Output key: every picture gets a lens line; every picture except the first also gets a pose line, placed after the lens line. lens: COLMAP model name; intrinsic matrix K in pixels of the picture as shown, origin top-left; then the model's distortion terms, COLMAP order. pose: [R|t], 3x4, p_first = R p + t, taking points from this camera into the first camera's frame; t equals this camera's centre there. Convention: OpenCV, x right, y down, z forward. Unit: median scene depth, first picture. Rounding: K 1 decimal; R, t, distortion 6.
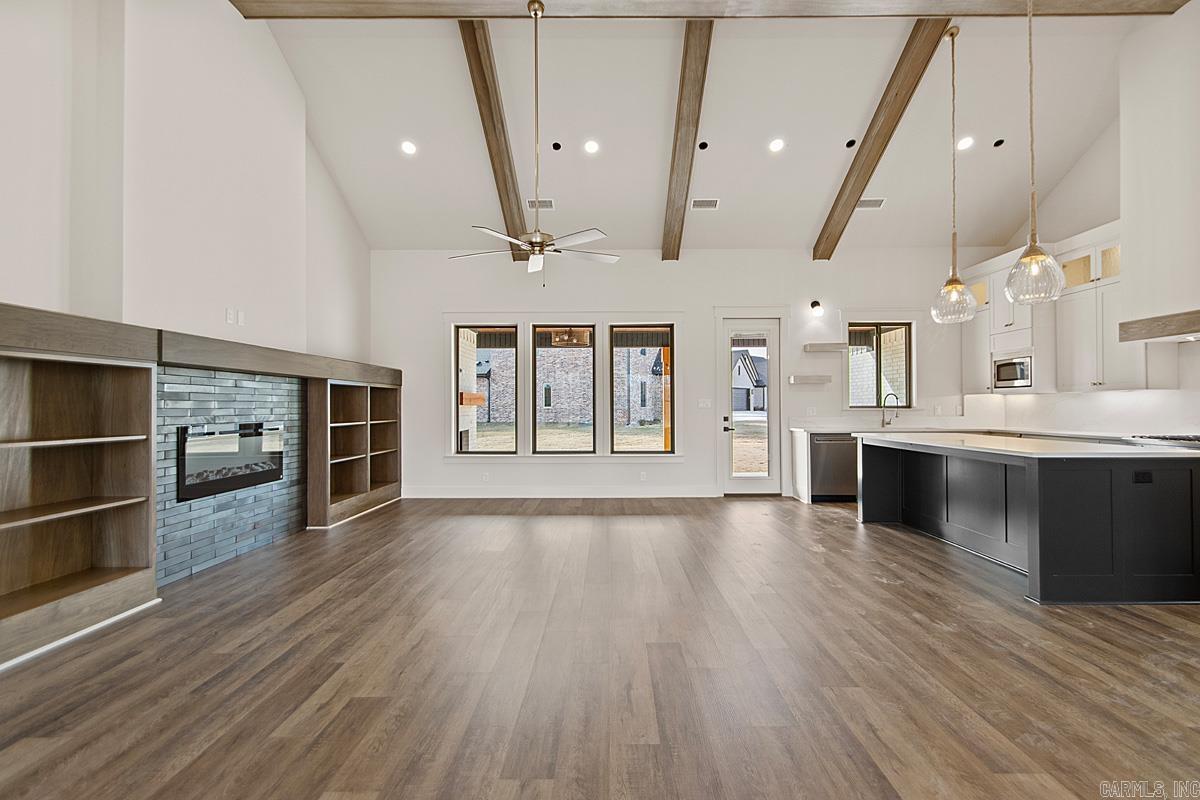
lens RADIAL K [[582.4, 0, 609.4], [0, 582.4, 402.7], [0, 0, 1]] dist [0.024208, -0.019382]
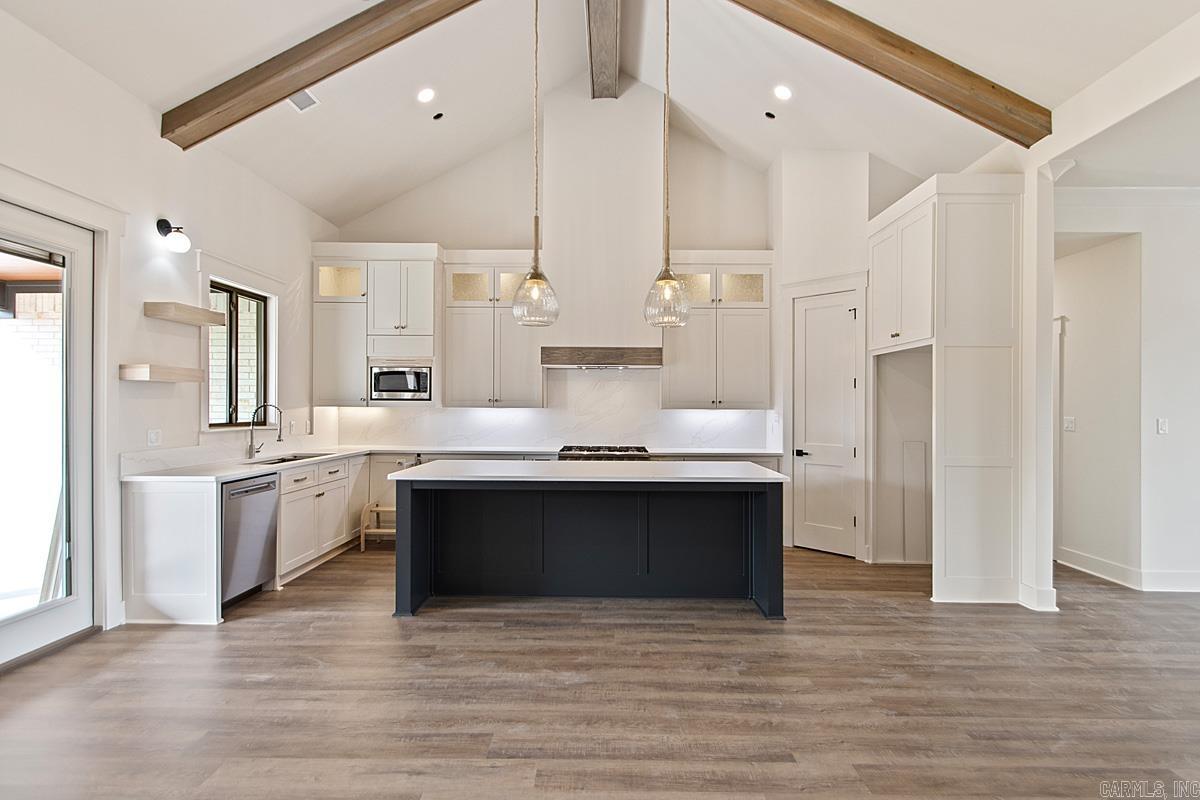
lens RADIAL K [[582.4, 0, 609.4], [0, 582.4, 402.7], [0, 0, 1]] dist [0.024208, -0.019382]
pose [[0.005392, 0.013250, 0.999898, -0.168634], [-0.014491, 0.999808, -0.013171, -0.015017], [-0.999880, -0.014418, 0.005583, 0.671914]]
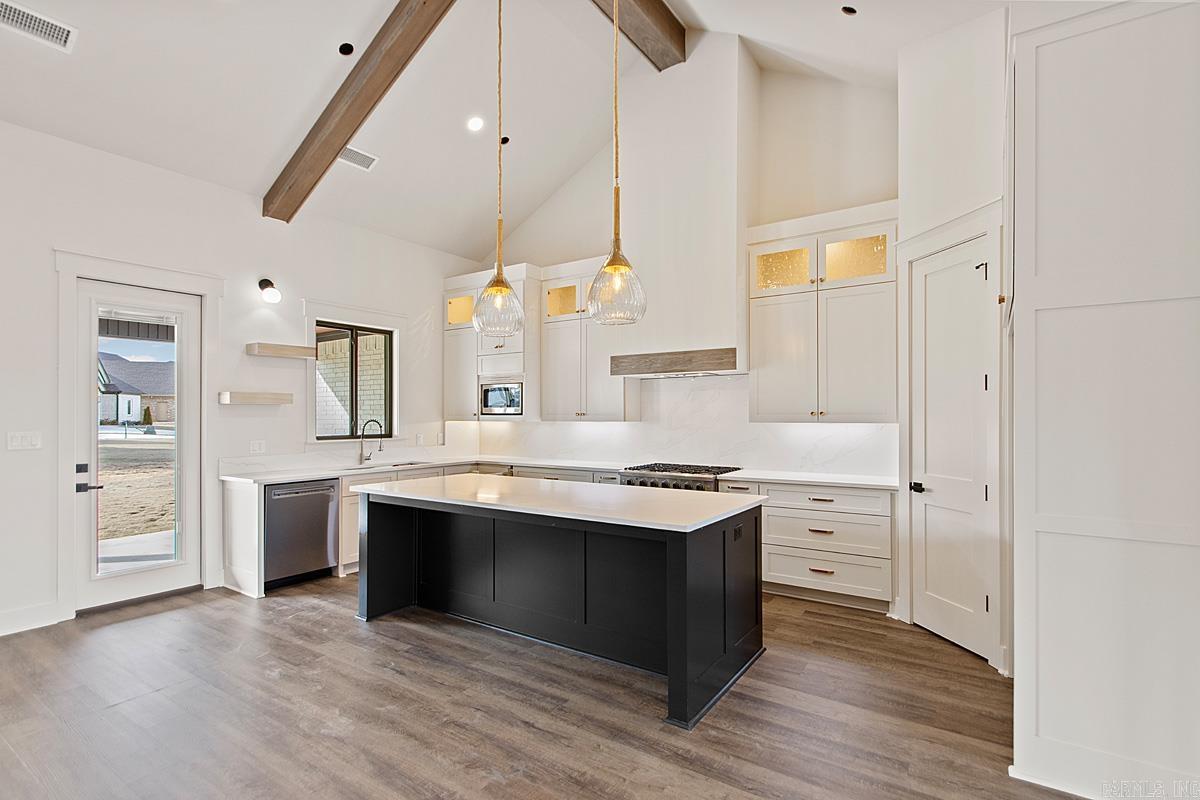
lens RADIAL K [[563.4, 0, 613.6], [0, 563.4, 412.3], [0, 0, 1]] dist [0.023911, -0.012881]
pose [[0.554720, 0.008821, 0.831990, 0.042108], [-0.007988, 0.999954, -0.005276, -0.026011], [-0.831999, -0.003719, 0.554765, 0.348993]]
